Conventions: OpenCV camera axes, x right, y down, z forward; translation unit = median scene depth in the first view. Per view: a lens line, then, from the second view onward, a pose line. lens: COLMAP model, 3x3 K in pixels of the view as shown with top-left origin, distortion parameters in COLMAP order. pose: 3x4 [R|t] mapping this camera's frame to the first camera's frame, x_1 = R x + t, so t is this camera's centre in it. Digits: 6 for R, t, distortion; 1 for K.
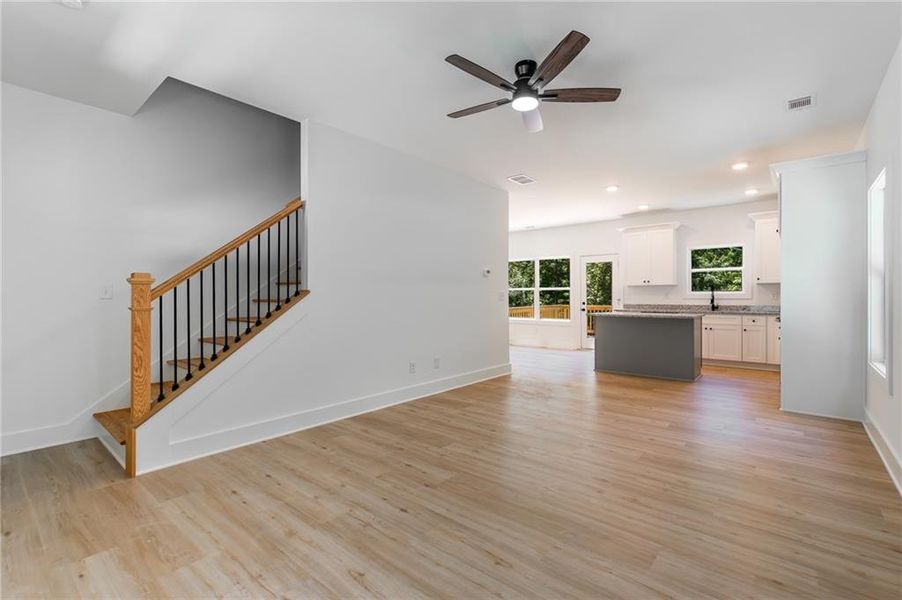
lens RADIAL K [[381.8, 0, 483.8], [0, 381.8, 288.6], [0, 0, 1]] dist [0.003218, -0.001679]
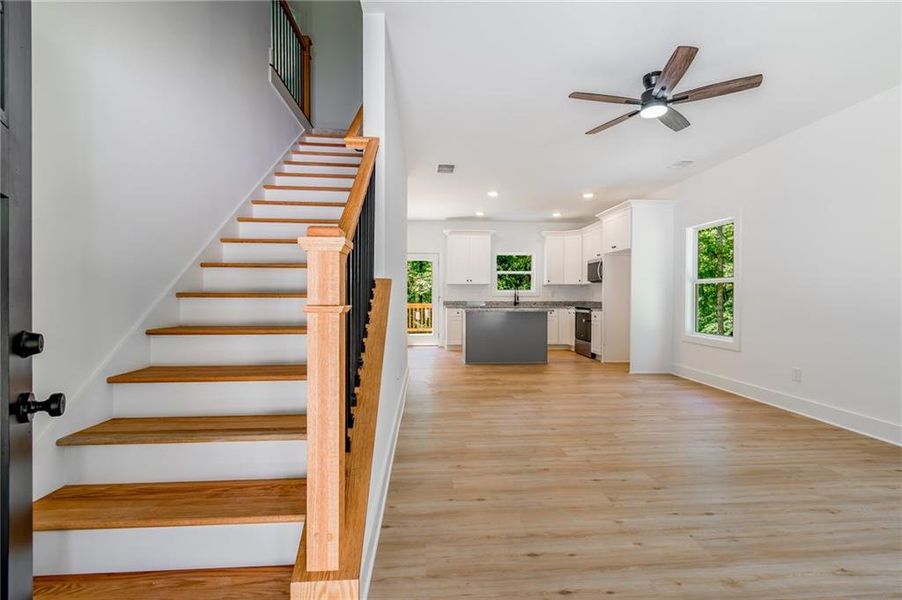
lens RADIAL K [[381.8, 0, 468.8], [0, 381.8, 290.1], [0, 0, 1]] dist [0.003218, -0.001679]
pose [[0.757311, 0.011994, 0.652944, -0.860939], [-0.016479, 0.999864, 0.000747, 0.024052], [-0.652846, -0.011326, 0.757406, 0.454396]]
